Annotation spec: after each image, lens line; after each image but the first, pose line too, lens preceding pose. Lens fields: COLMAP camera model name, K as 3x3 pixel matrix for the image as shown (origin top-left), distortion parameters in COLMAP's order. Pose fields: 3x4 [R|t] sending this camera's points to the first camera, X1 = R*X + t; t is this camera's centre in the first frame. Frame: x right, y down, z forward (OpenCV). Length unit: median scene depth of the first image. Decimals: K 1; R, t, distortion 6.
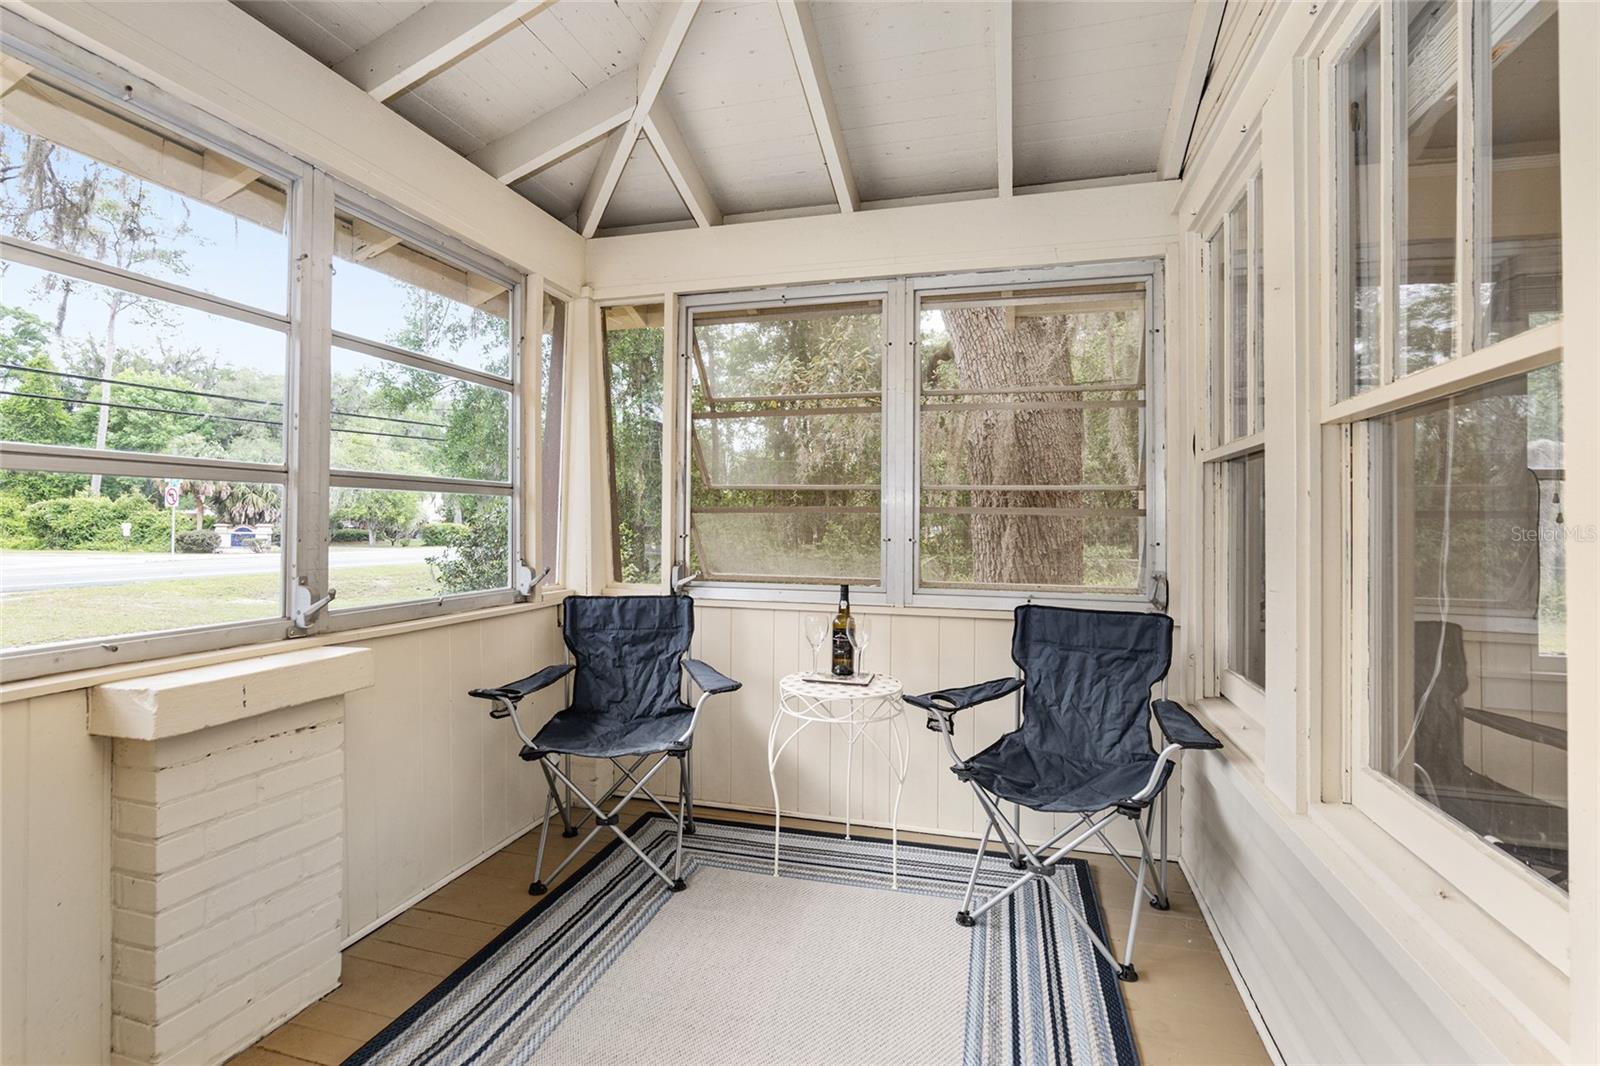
lens RADIAL K [[746.1, 0, 794.2], [0, 746.1, 500.4], [0, 0, 1]] dist [-0.017351, 0.005406]
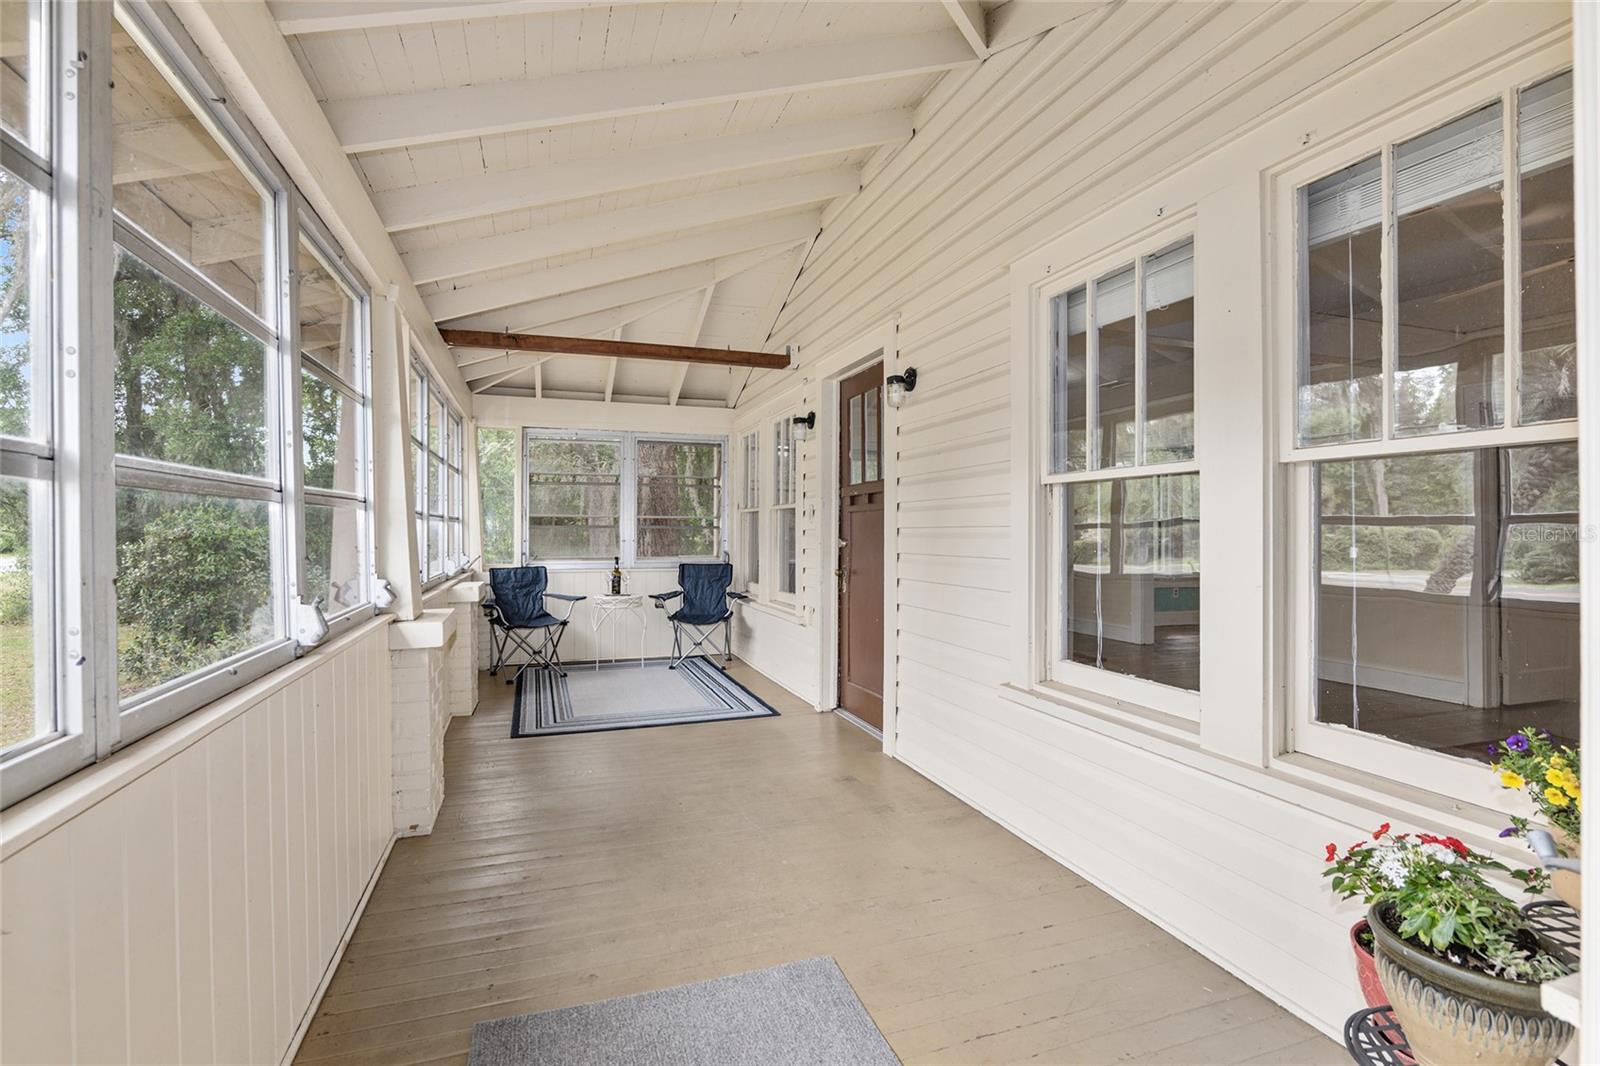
lens RADIAL K [[746.1, 0, 798.4], [0, 746.1, 529.7], [0, 0, 1]] dist [-0.017351, 0.005406]
pose [[0.816798, -0.007290, 0.576878, -0.907416], [-0.004954, 0.999795, 0.019649, -0.036815], [-0.576903, -0.018907, 0.816594, -1.447226]]
